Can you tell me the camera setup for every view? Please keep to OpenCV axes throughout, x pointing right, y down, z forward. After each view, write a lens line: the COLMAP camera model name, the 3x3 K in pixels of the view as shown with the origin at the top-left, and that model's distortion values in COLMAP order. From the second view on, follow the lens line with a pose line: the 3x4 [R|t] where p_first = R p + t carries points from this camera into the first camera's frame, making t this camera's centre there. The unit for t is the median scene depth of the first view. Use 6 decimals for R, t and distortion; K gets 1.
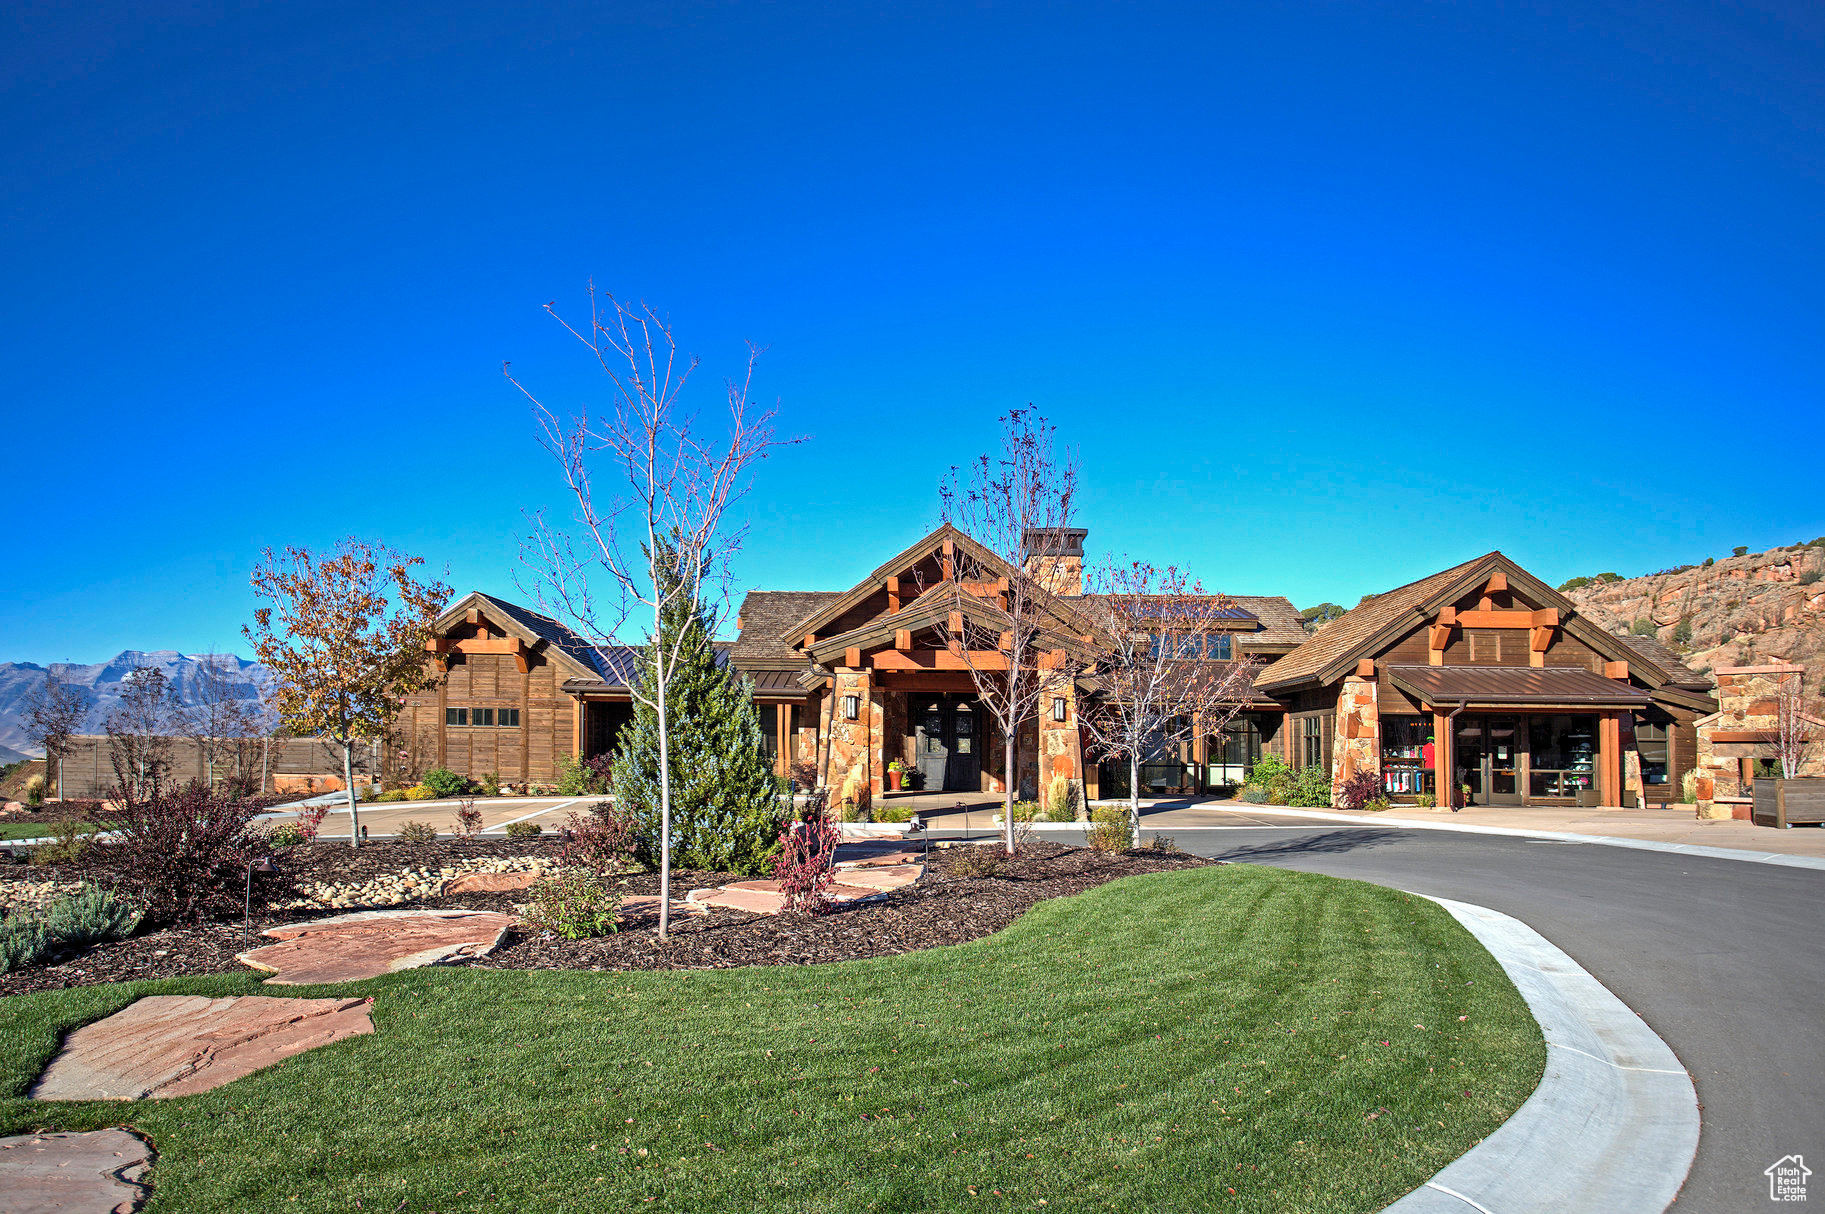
lens RADIAL K [[1297.1, 0, 908.4], [0, 1297.1, 619.8], [0, 0, 1]] dist [0.008178, 0.004982]
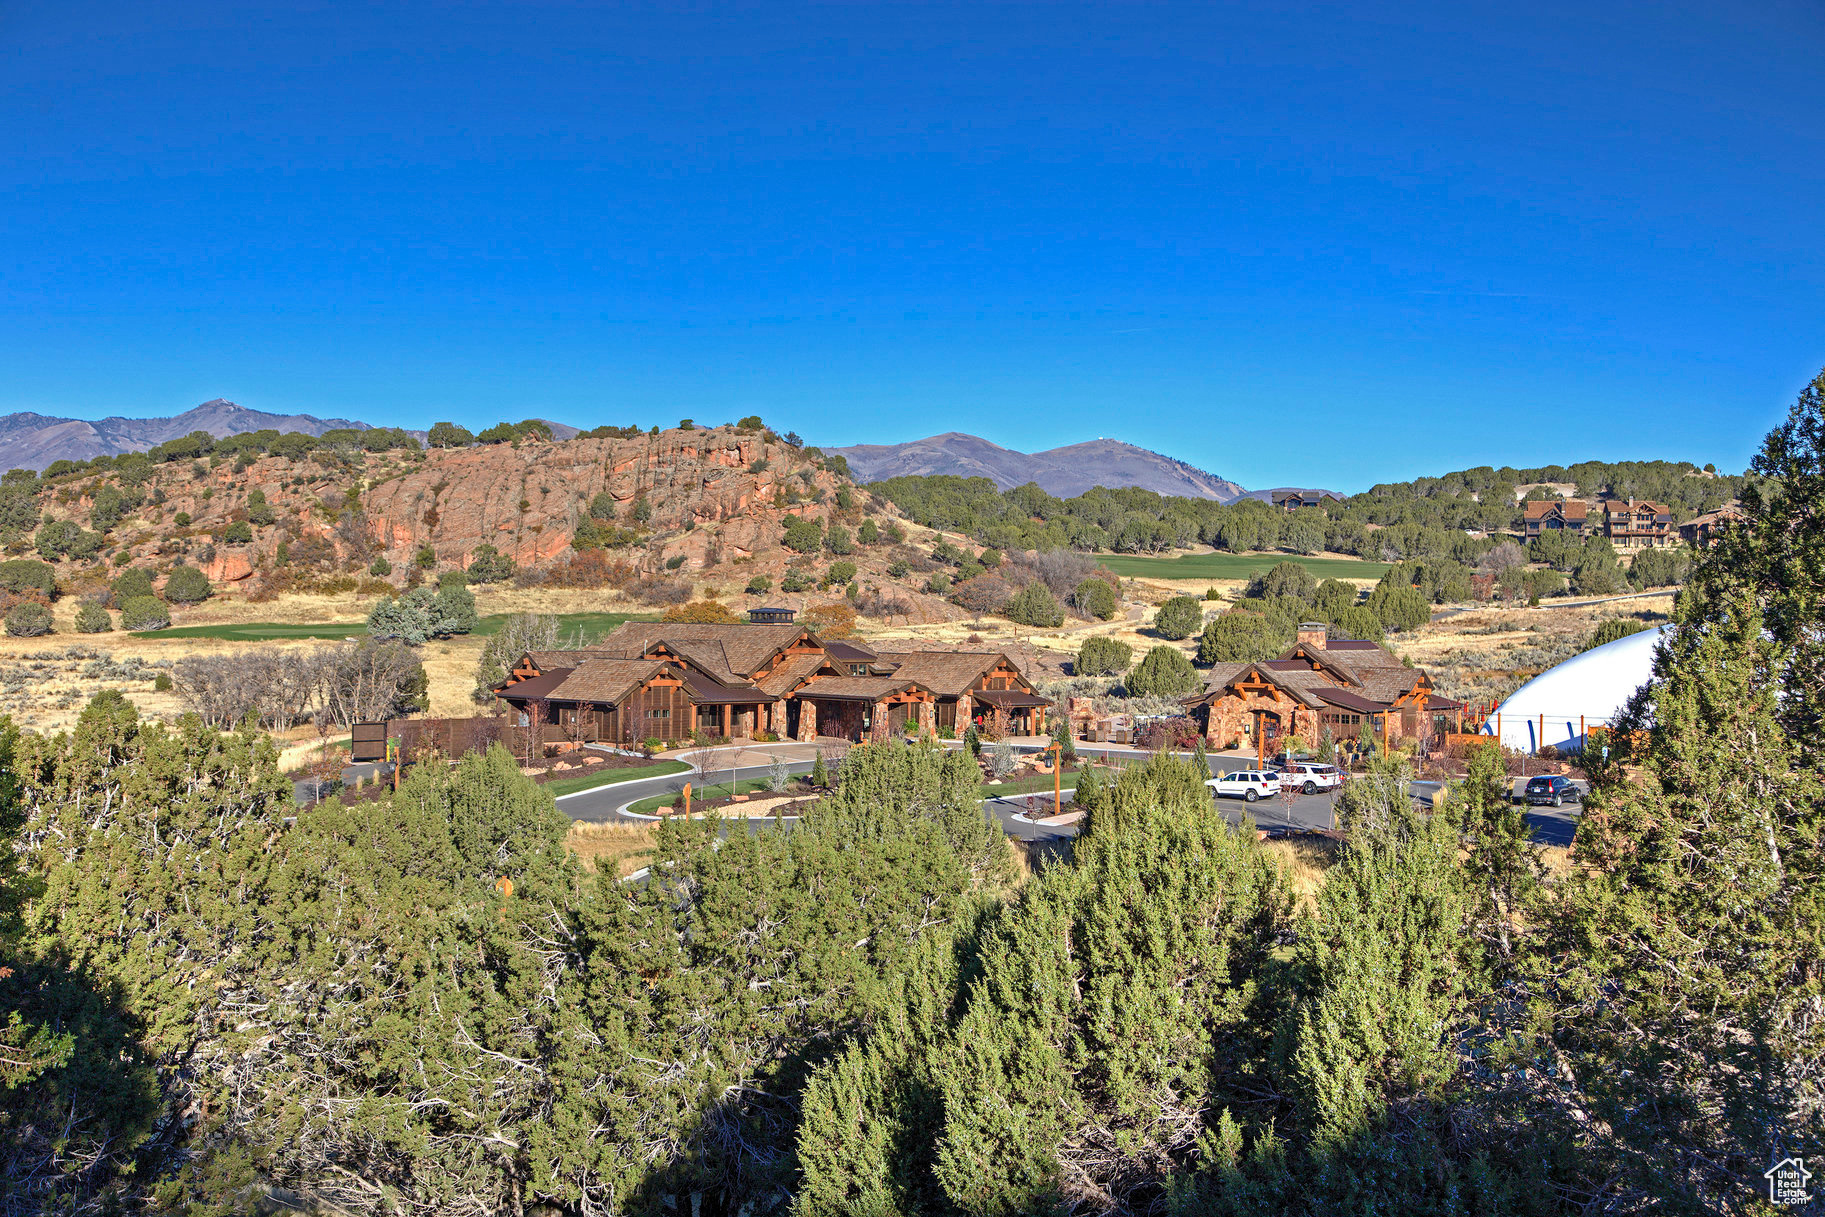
lens RADIAL K [[2501.1, 0, 907.3], [0, 2501.1, 600.8], [0, 0, 1]] dist [0.148035, 0.000000]
pose [[0.705559, -0.006807, 0.708618, -0.595540], [-0.077499, 0.993215, 0.086705, -0.102746], [-0.704400, -0.116092, 0.700245, -0.453399]]
